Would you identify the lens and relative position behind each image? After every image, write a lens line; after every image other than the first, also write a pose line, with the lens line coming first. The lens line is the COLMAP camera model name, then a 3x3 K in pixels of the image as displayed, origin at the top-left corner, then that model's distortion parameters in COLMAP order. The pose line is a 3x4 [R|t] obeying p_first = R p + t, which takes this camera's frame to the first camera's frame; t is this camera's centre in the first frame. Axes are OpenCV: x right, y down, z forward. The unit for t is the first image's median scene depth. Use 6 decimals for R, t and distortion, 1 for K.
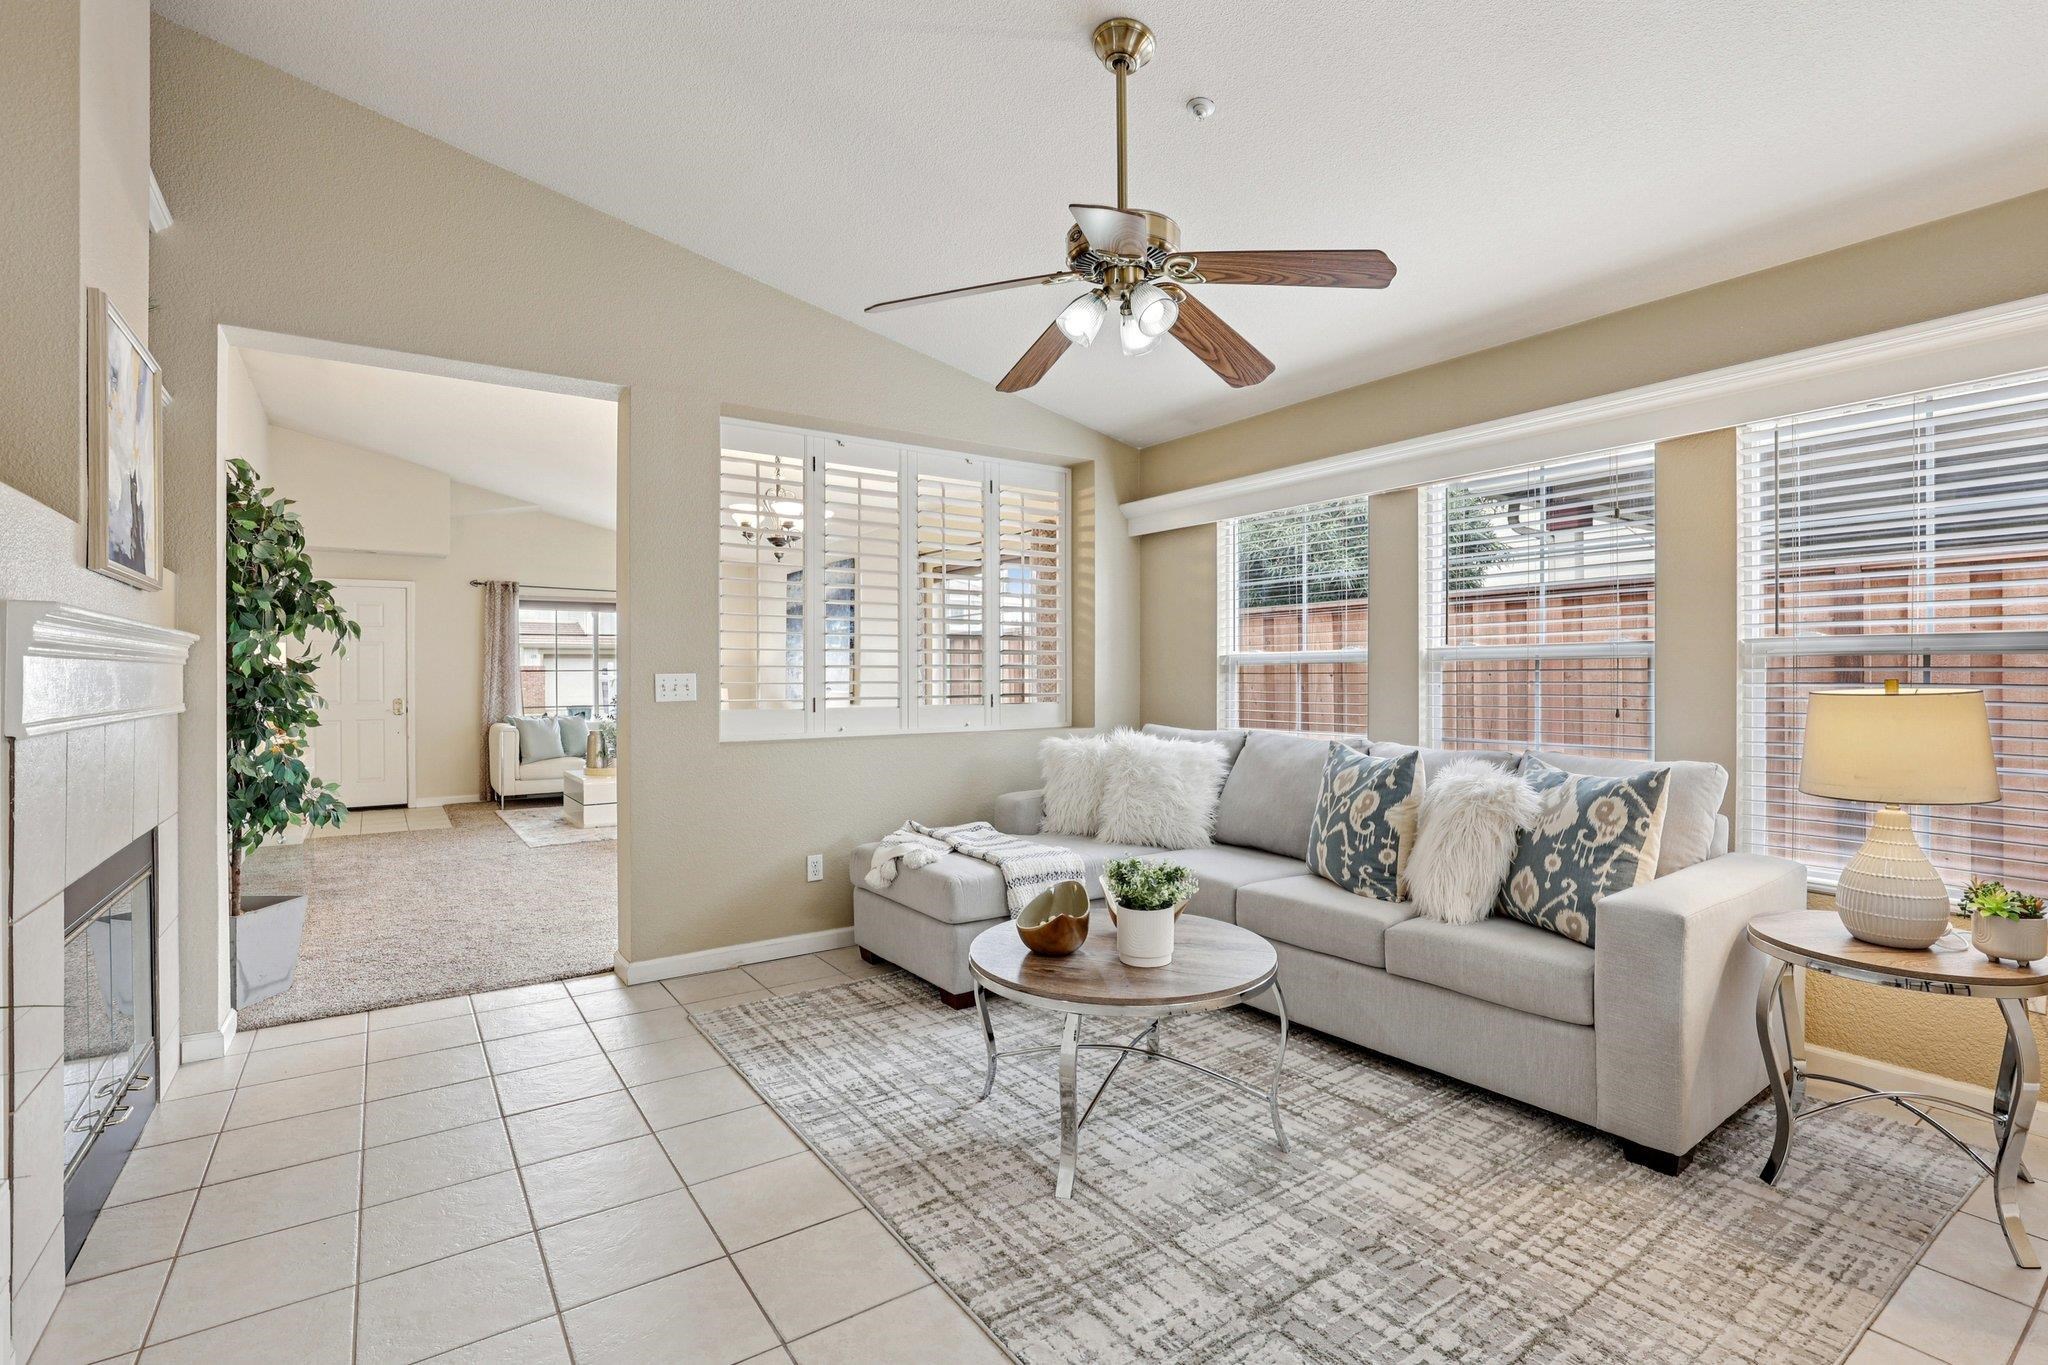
lens RADIAL K [[943.6, 0, 1023.6], [0, 943.6, 670.4], [0, 0, 1]] dist [-0.033581, 0.004955]
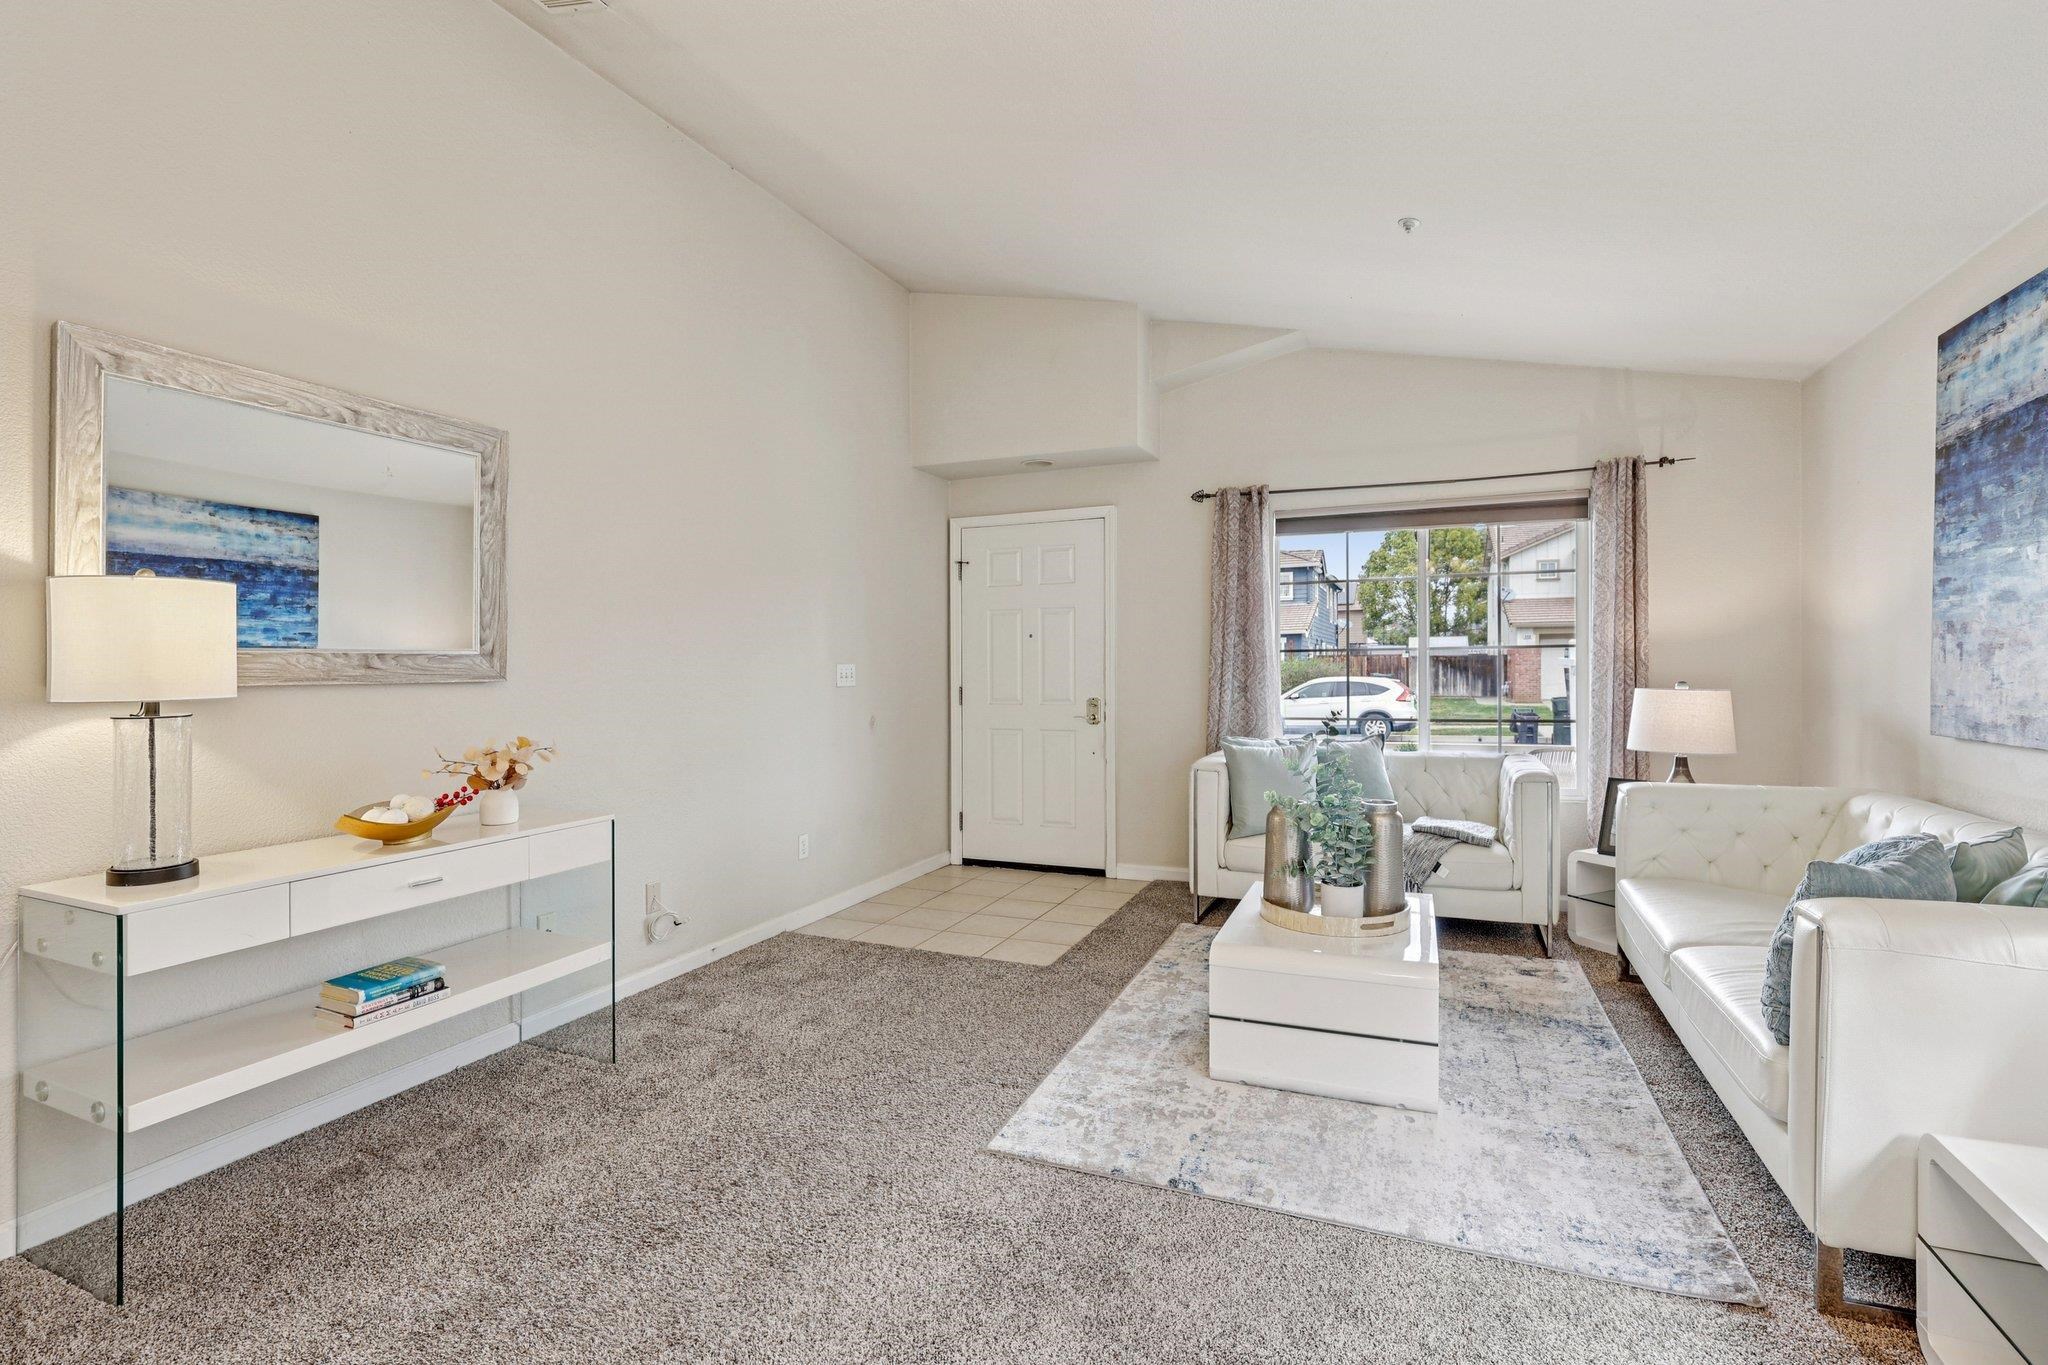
lens RADIAL K [[943.6, 0, 1021.6], [0, 943.6, 680.1], [0, 0, 1]] dist [-0.033581, 0.004955]
pose [[0.527232, 0.015811, -0.849574, -0.366161], [0.007771, 0.999695, 0.023428, 0.007936], [0.849686, -0.018954, 0.526948, 1.388672]]
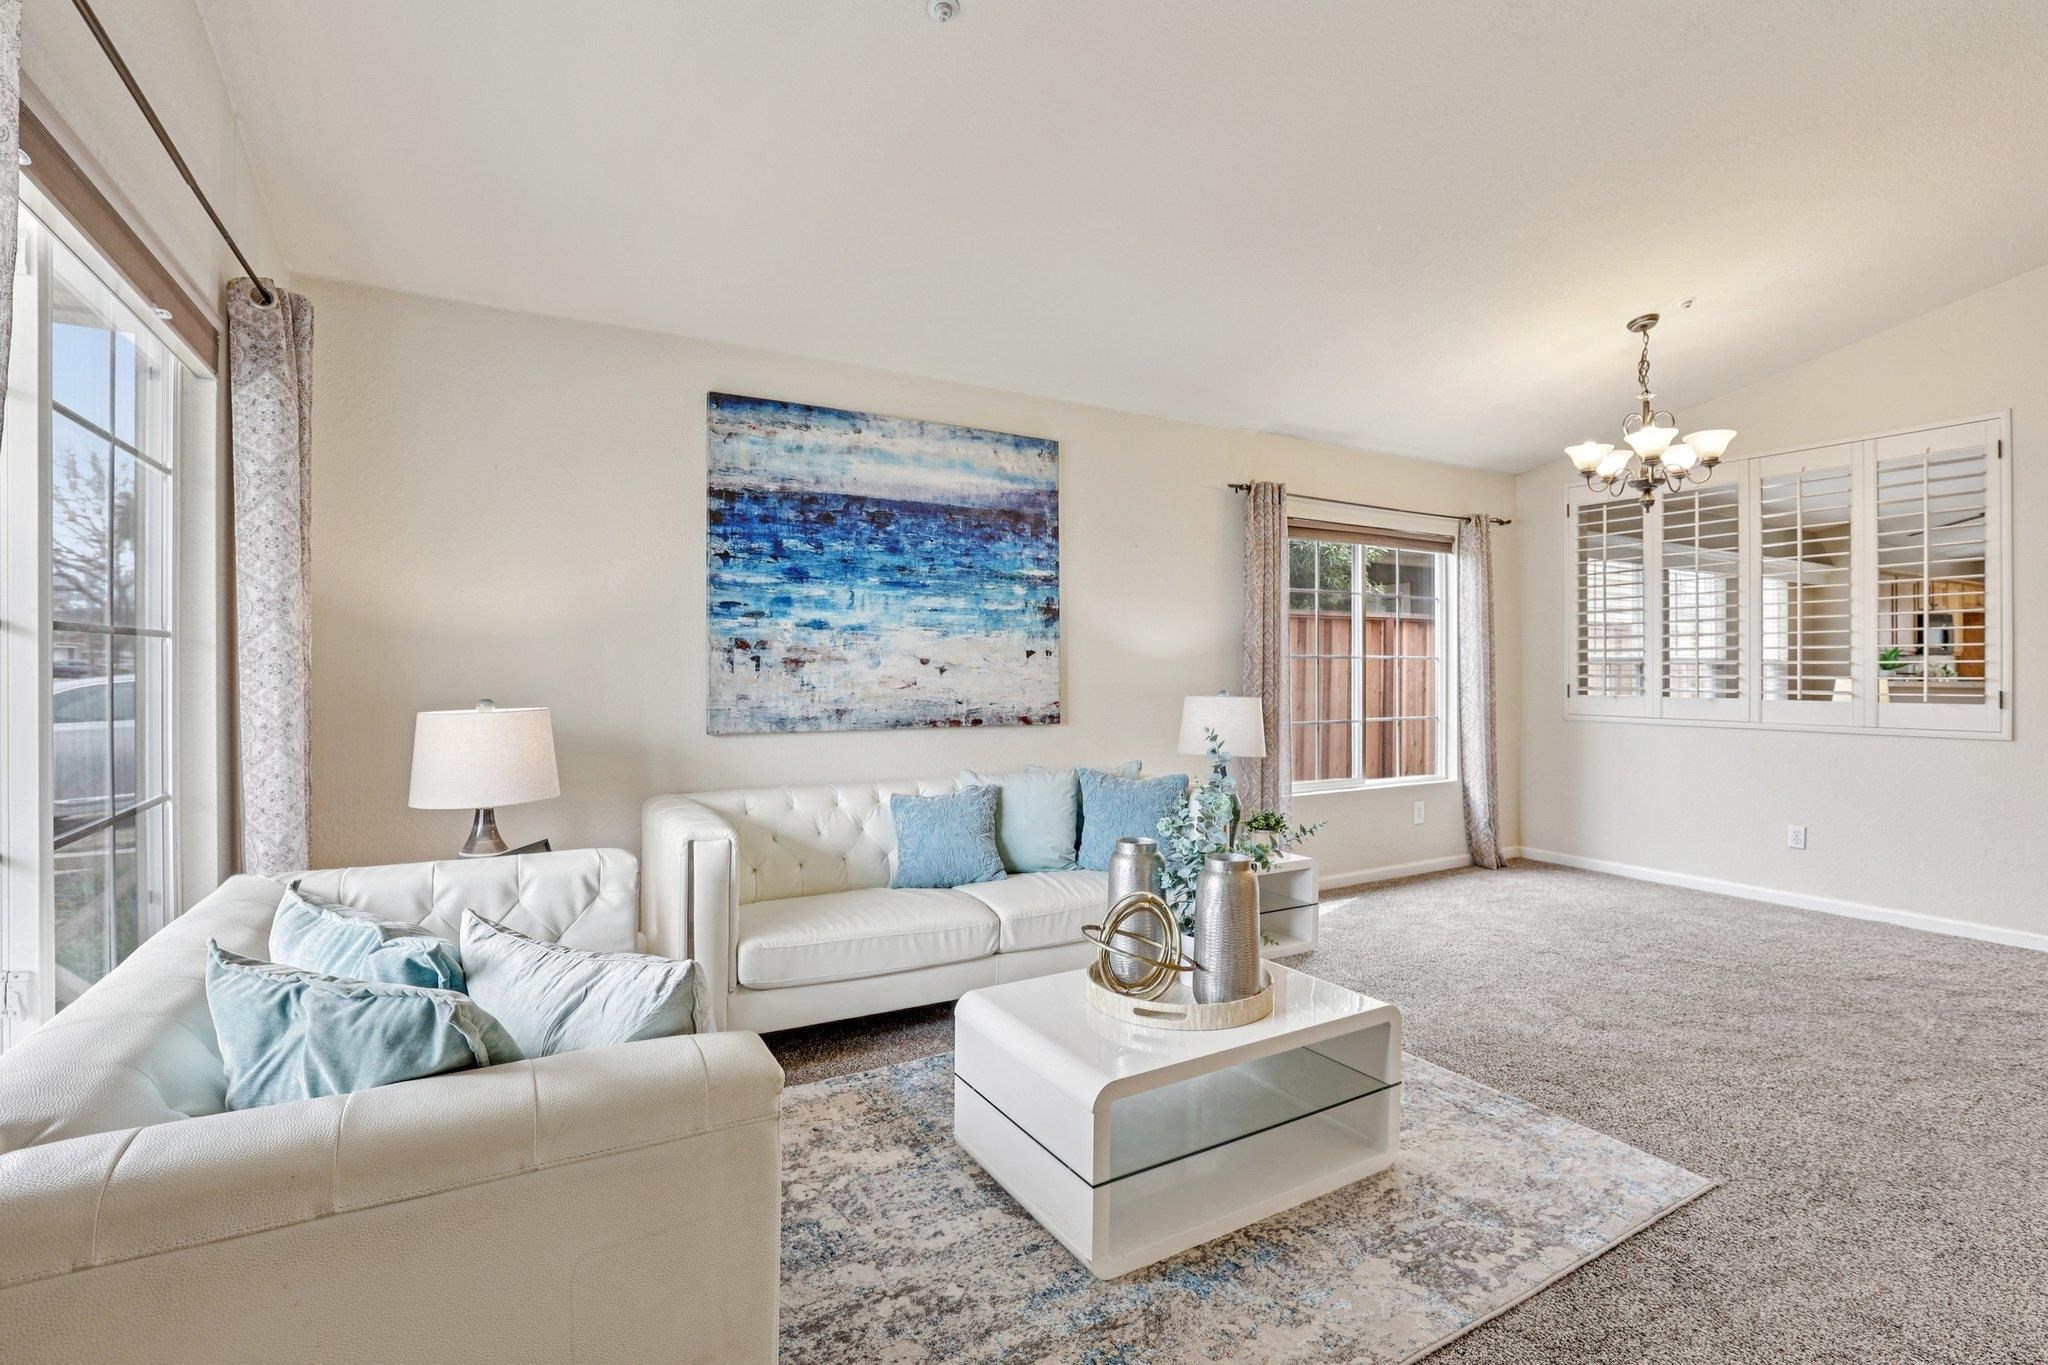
lens RADIAL K [[943.6, 0, 1021.3], [0, 943.6, 661.5], [0, 0, 1]] dist [-0.033581, 0.004955]
pose [[0.092042, 0.012374, 0.995678, -1.463736], [-0.008038, 0.999899, -0.011684, 0.014760], [-0.995723, -0.006928, 0.092132, 2.042609]]
